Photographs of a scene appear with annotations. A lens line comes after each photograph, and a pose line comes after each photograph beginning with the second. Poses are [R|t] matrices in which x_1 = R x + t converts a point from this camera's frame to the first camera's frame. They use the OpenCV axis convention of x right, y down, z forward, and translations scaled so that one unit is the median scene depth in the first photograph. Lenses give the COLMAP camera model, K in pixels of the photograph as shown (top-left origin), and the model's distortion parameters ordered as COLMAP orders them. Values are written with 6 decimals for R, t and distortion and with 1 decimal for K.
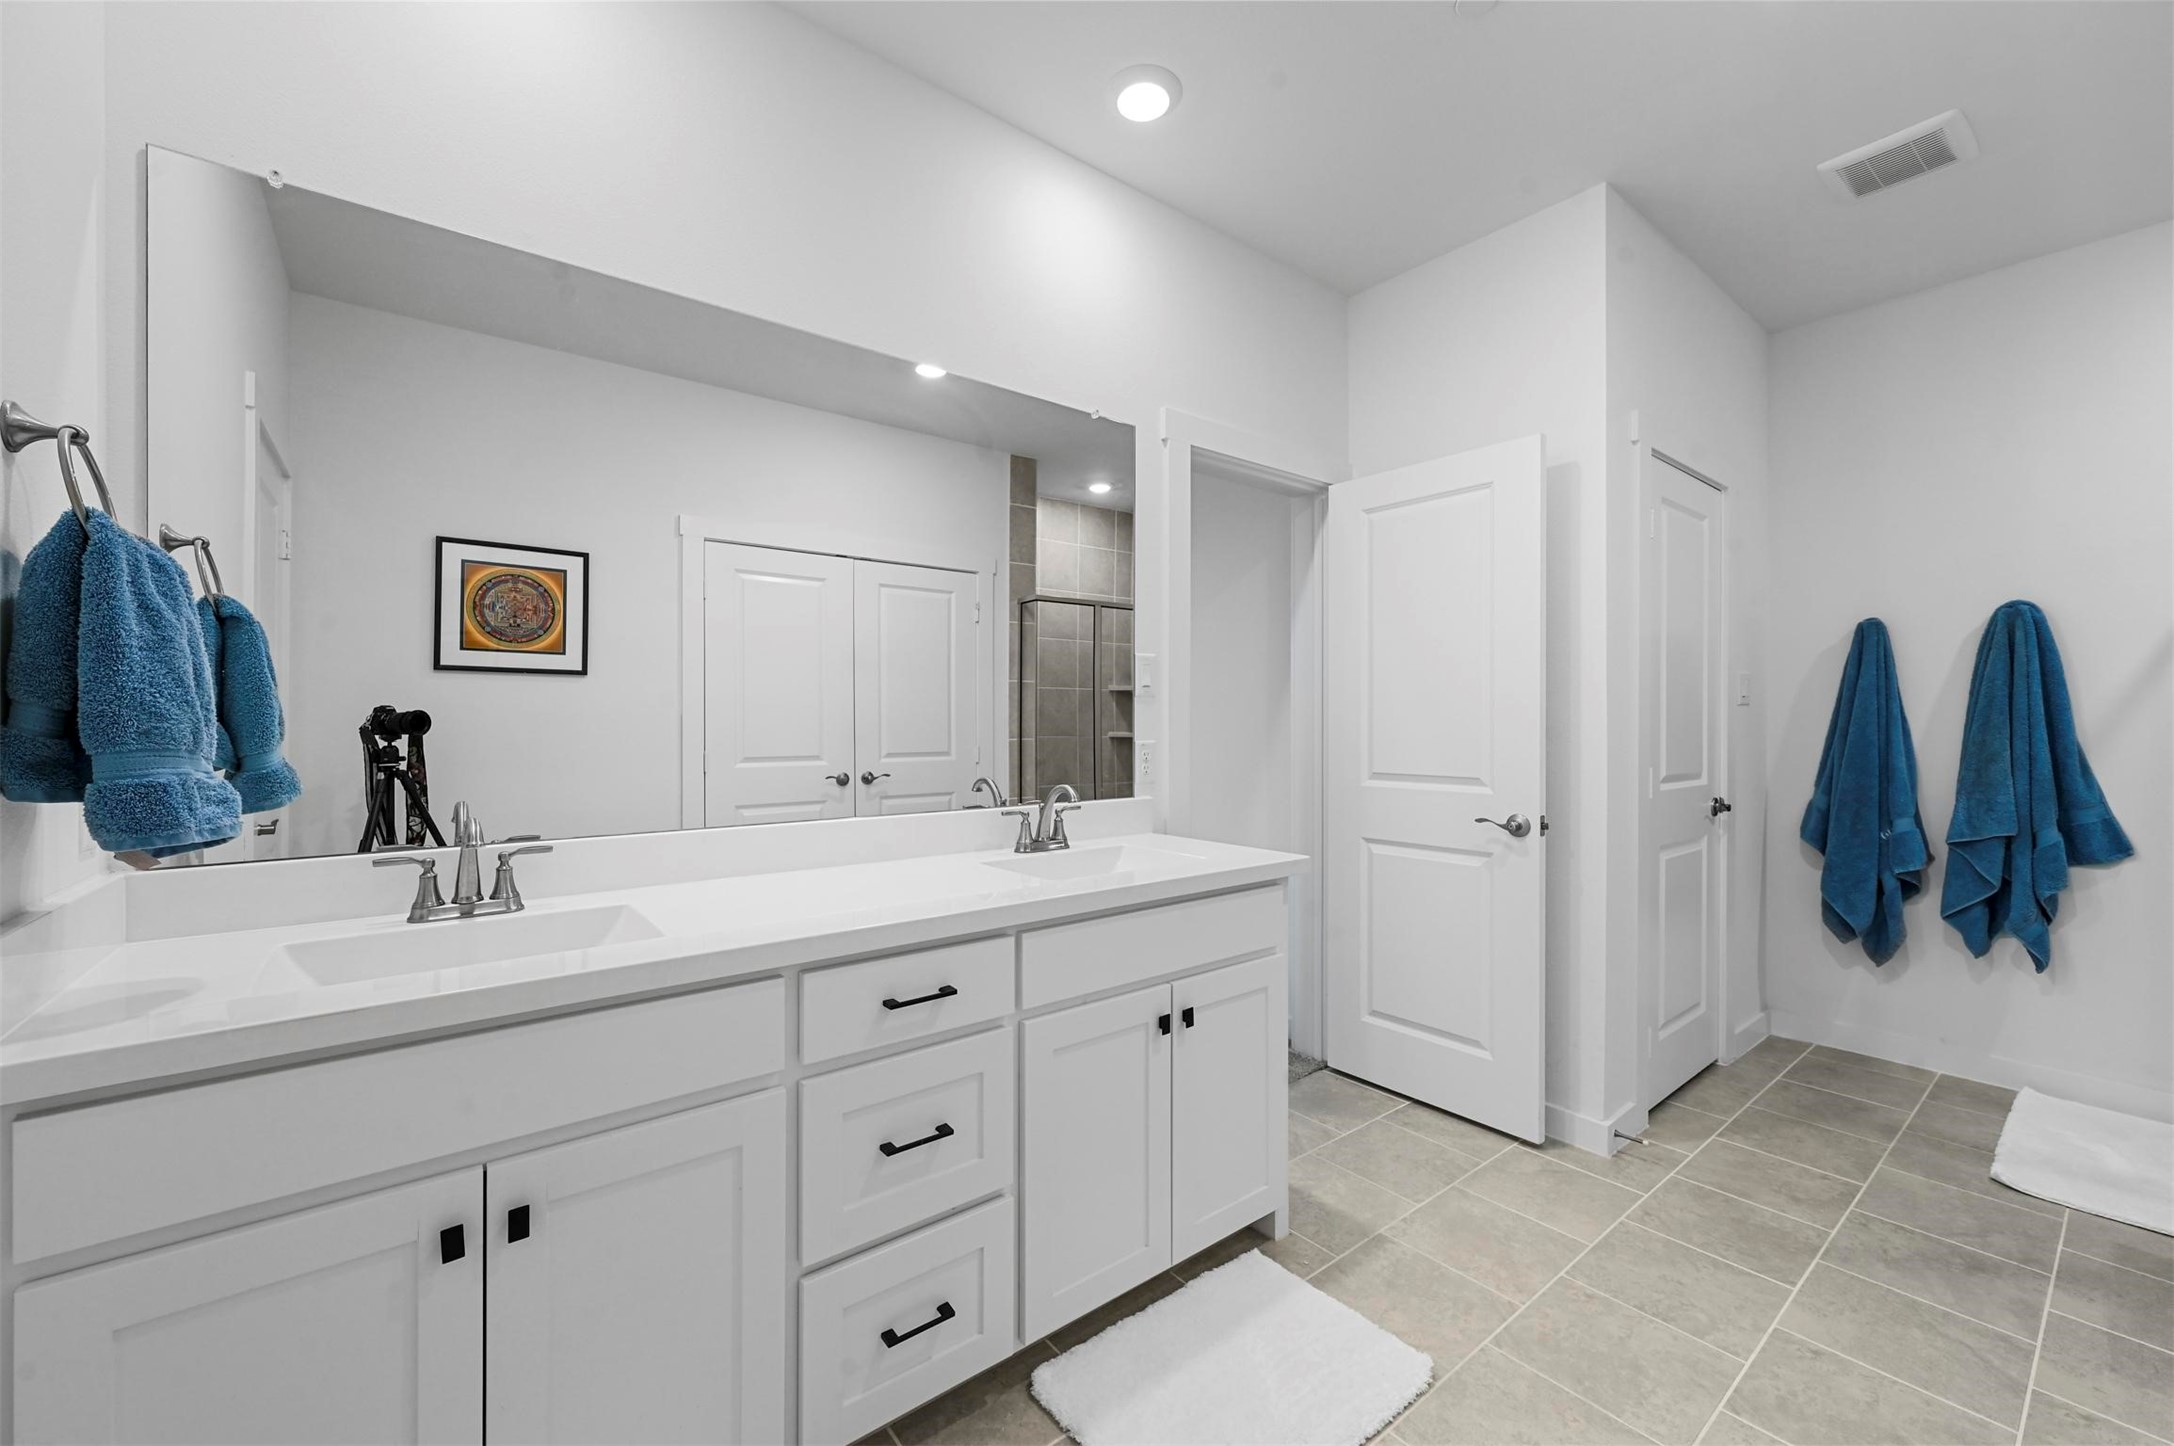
lens RADIAL K [[851.7, 0, 1086.6], [0, 851.7, 718.1], [0, 0, 1]] dist [-0.009256, -0.000044]
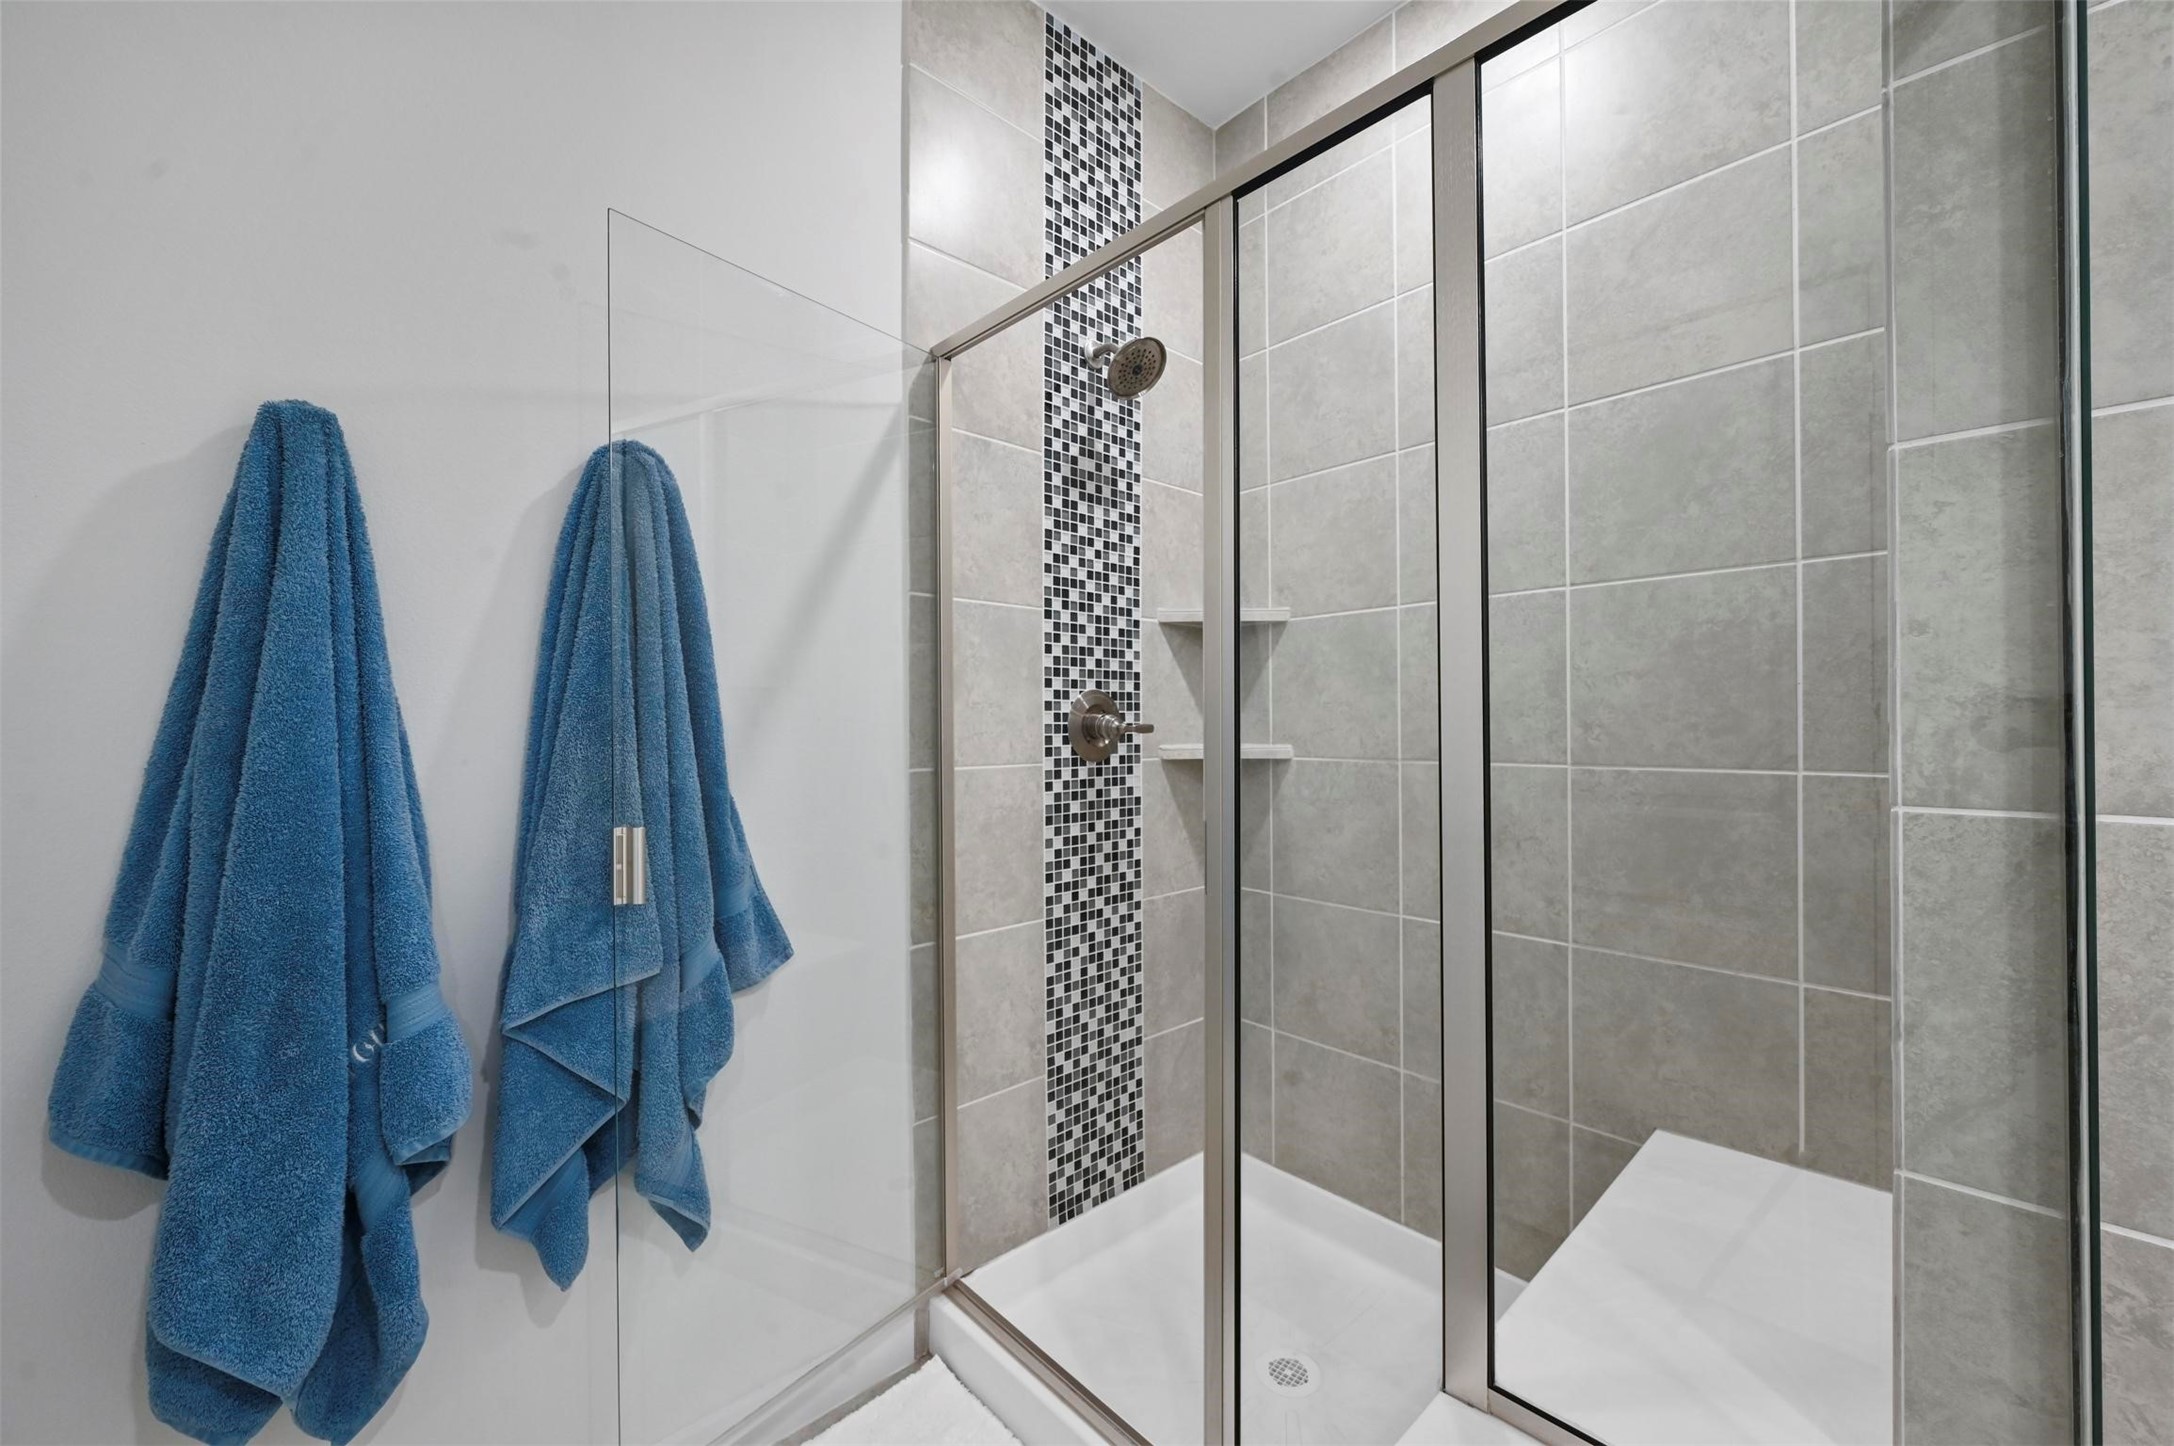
lens RADIAL K [[851.7, 0, 1086.6], [0, 851.7, 718.1], [0, 0, 1]] dist [-0.009256, -0.000044]
pose [[-0.072652, 0.004217, 0.997348, 0.587862], [0.004679, 0.999981, -0.003887, 0.010083], [-0.997346, 0.004384, -0.072670, 0.733439]]
